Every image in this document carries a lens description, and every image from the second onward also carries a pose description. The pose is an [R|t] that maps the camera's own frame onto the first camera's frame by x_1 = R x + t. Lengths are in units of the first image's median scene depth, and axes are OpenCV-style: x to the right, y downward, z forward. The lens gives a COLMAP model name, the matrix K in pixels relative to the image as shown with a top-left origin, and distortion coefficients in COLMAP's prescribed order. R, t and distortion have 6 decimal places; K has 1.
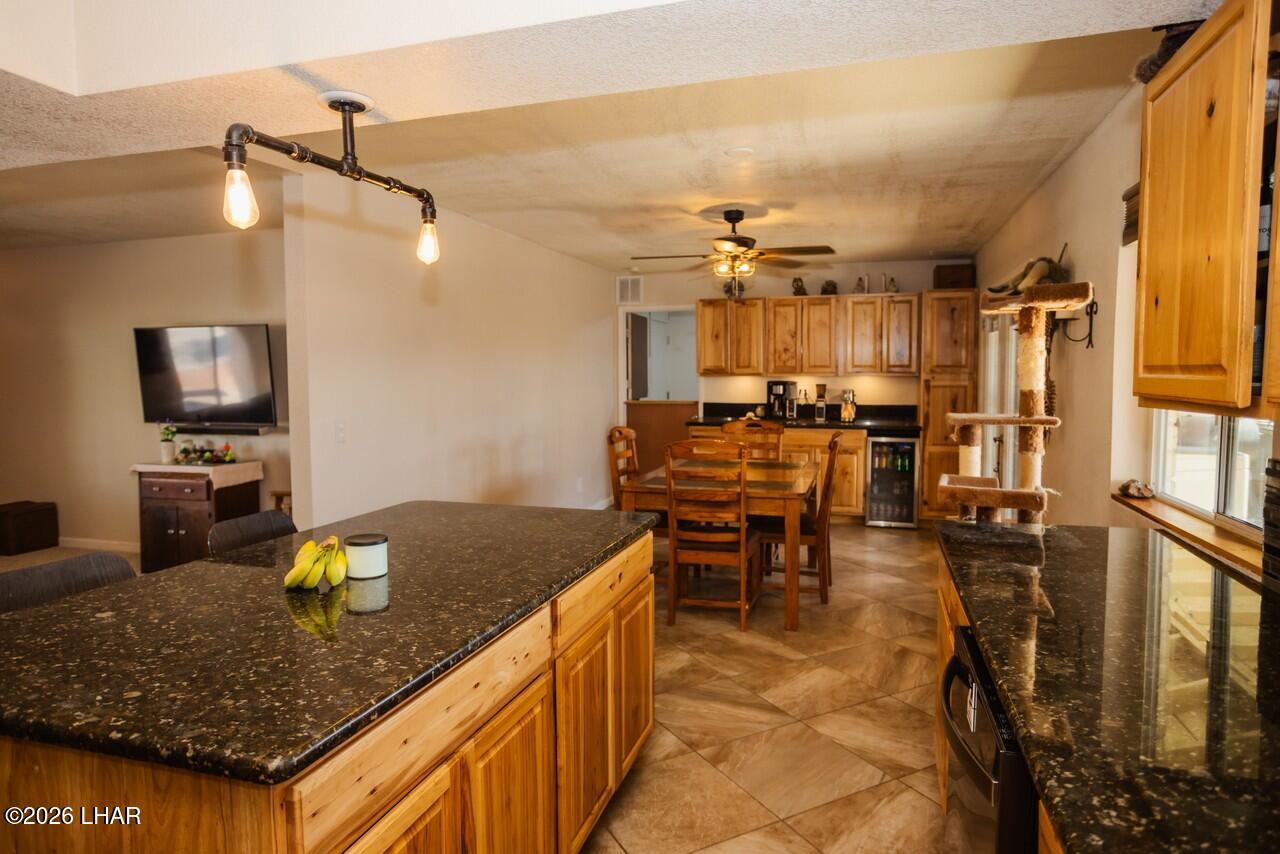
lens RADIAL K [[777.6, 0, 642.8], [0, 777.6, 419.5], [0, 0, 1]] dist [-0.030279, 0.001792]
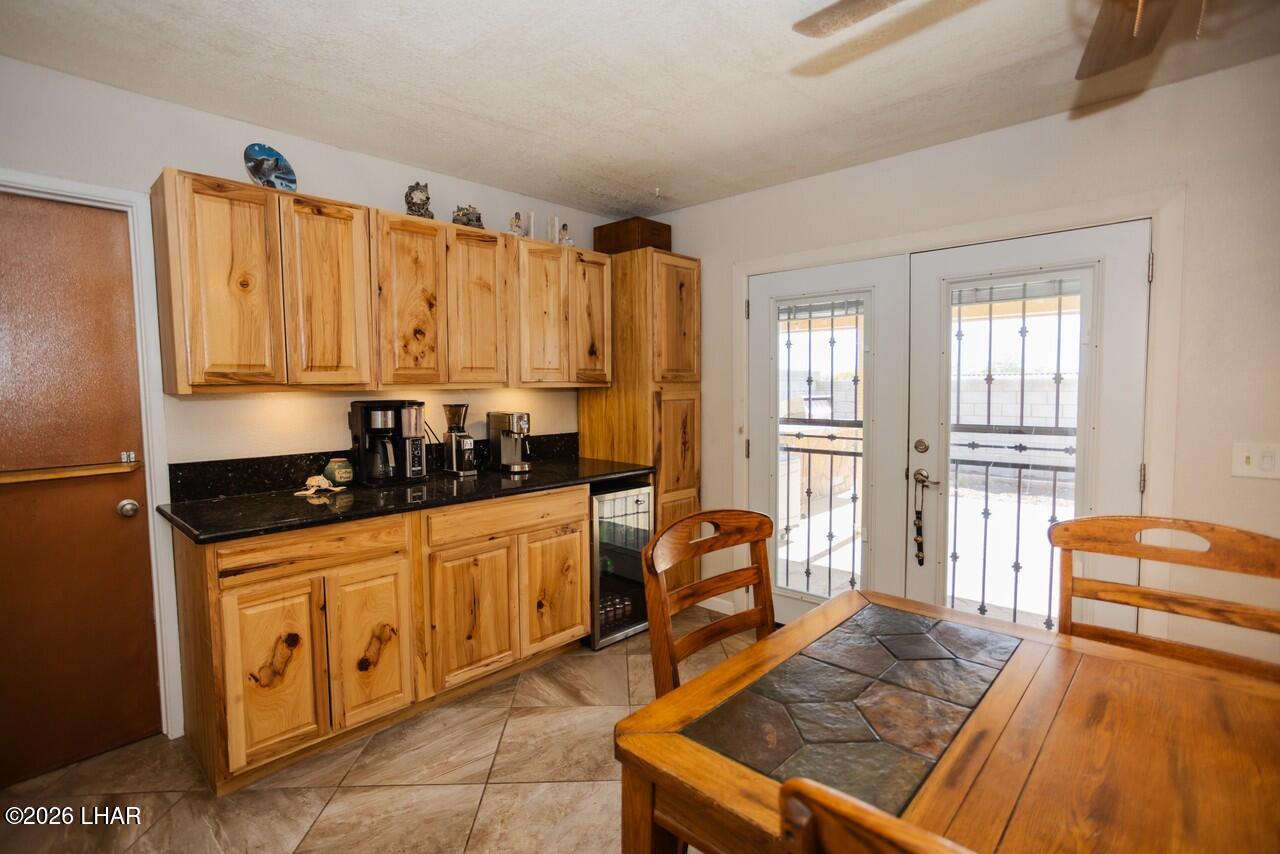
lens RADIAL K [[620.5, 0, 633.6], [0, 620.5, 419.9], [0, 0, 1]] dist [-0.058710, 0.034644]
pose [[0.436145, -0.053993, 0.898255, -0.089631], [0.062605, 0.997600, 0.029567, -0.040699], [-0.897696, 0.043340, 0.438479, 0.728799]]
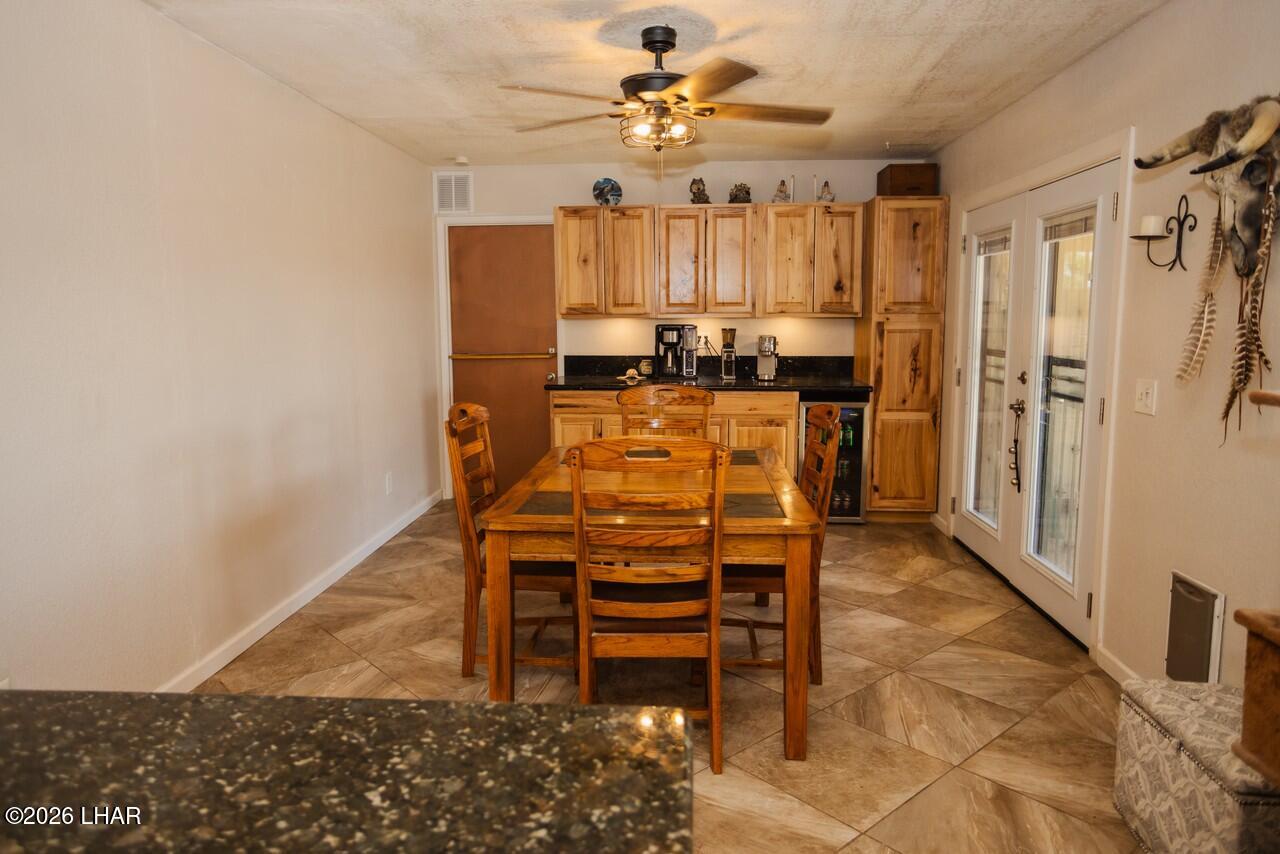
lens RADIAL K [[847.2, 0, 640.0], [0, 847.2, 427.0], [0, 0, 1]] dist [-0.034291, -0.000011]
pose [[0.975040, -0.031358, 0.219806, -0.029130], [0.016113, 0.997360, 0.070812, -0.011428], [-0.221446, -0.065502, 0.972970, 0.245932]]
